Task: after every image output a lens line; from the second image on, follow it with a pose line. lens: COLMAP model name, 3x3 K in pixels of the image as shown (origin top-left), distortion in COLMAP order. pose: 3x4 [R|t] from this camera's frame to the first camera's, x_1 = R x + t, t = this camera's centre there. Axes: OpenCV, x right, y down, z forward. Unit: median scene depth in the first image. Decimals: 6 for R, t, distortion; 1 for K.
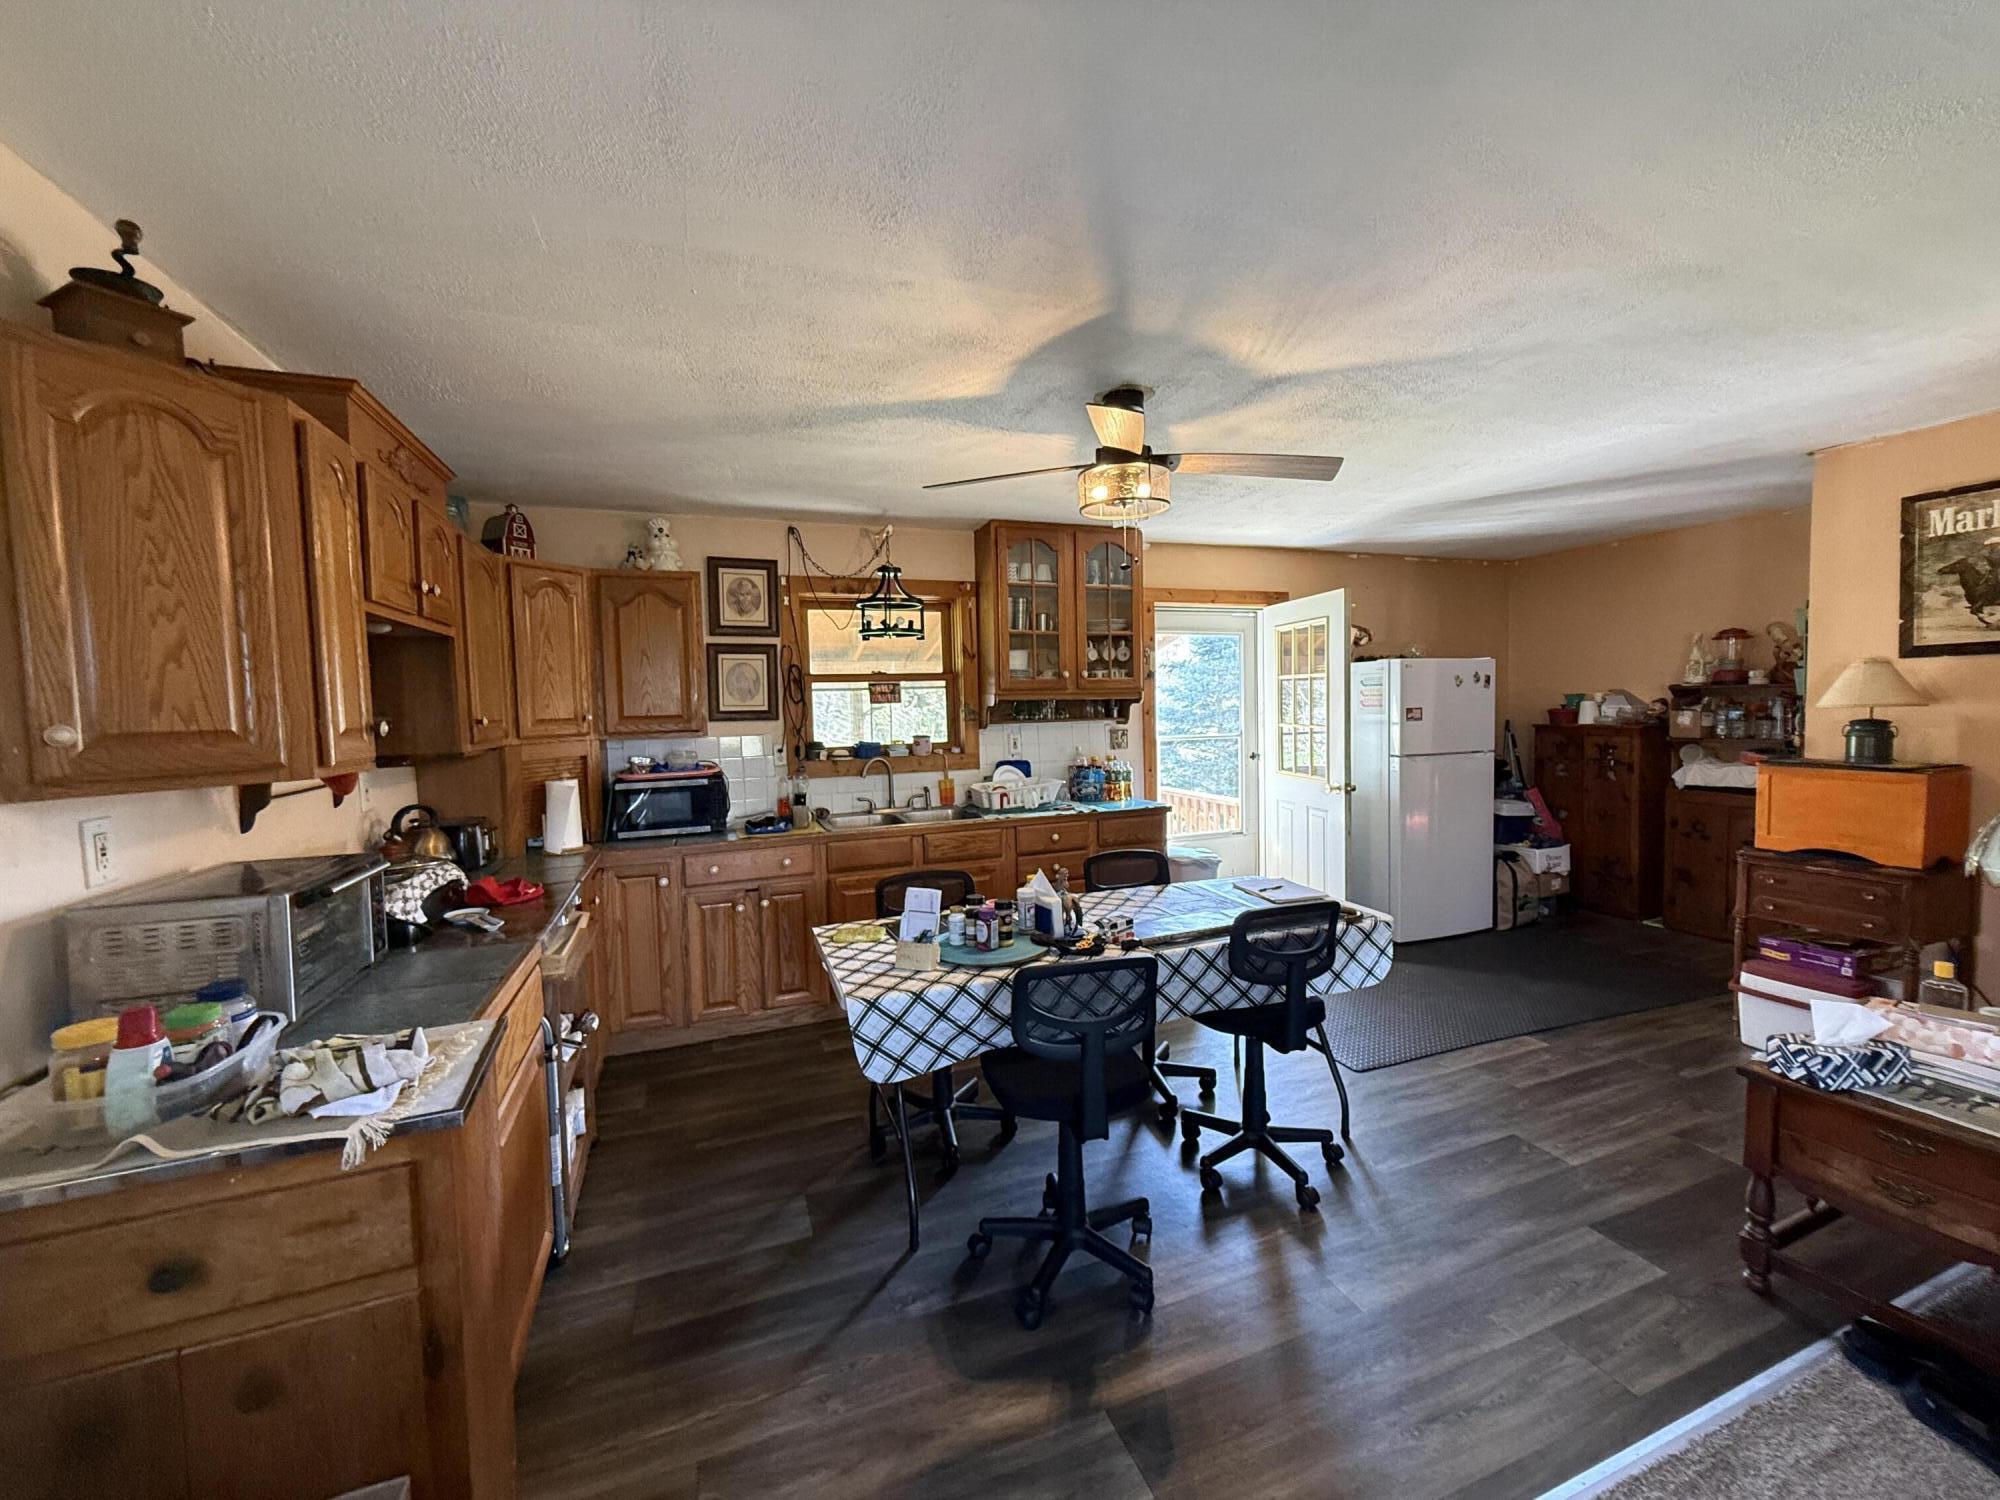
lens RADIAL K [[812.4, 0, 1009.8], [0, 812.4, 744.9], [0, 0, 1]] dist [0.001471, 0.001757]
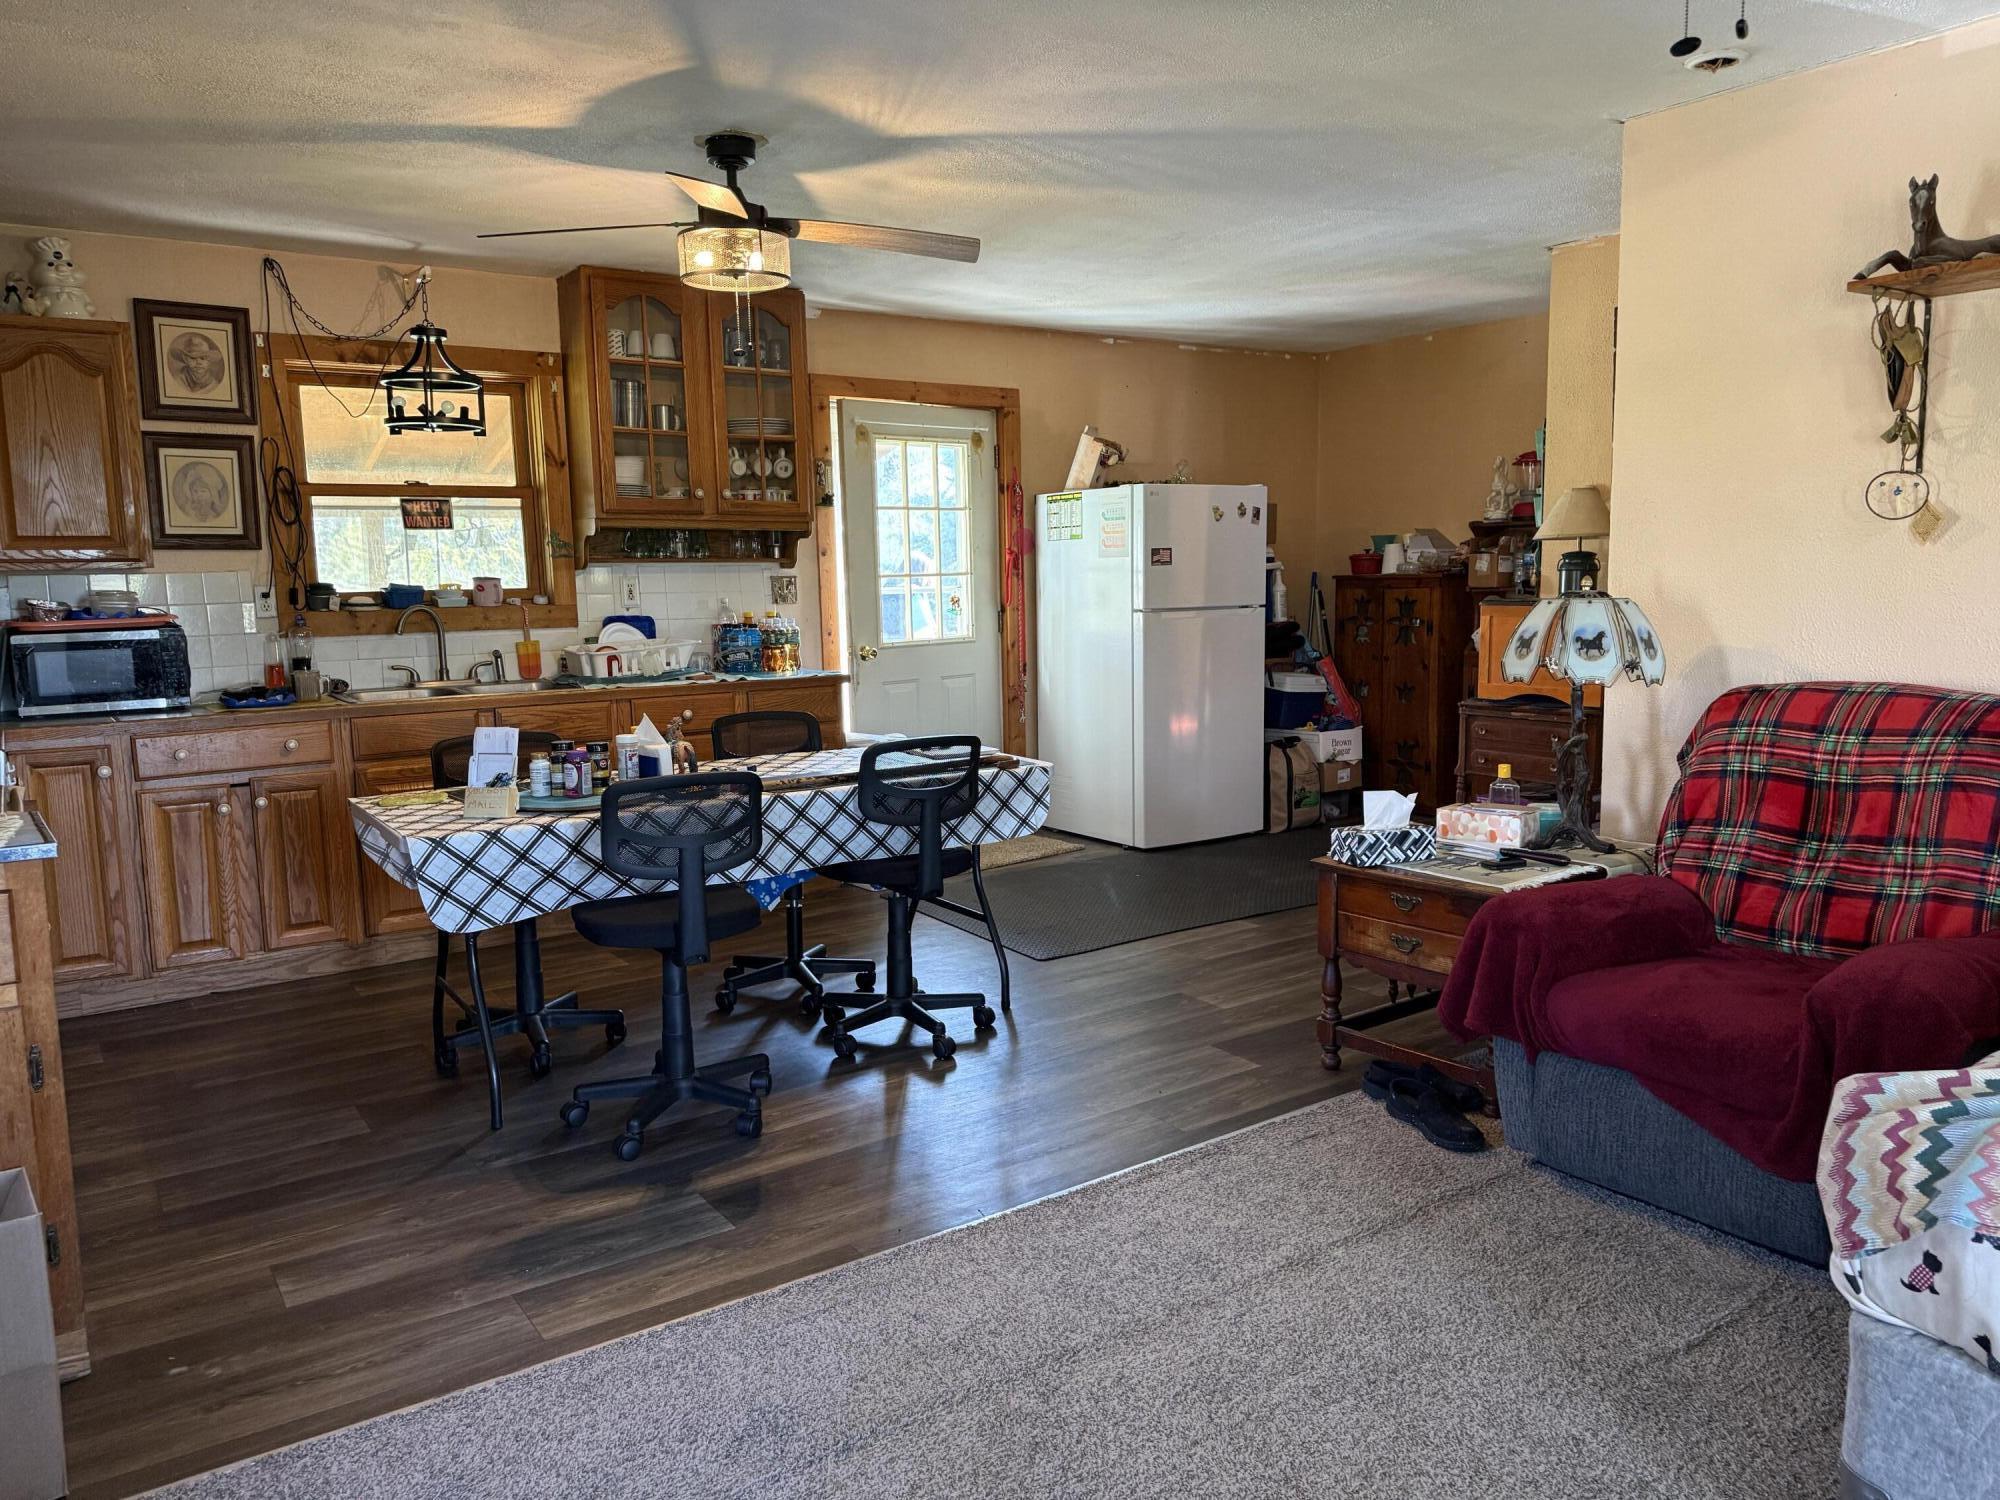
lens RADIAL K [[1428.8, 0, 1019.2], [0, 1428.8, 751.5], [0, 0, 1]] dist [0.074177, -0.090626]
pose [[0.970286, -0.023408, 0.240825, 0.039590], [0.005801, 0.997274, 0.073564, 0.061051], [-0.241891, -0.069981, 0.967777, -0.389125]]
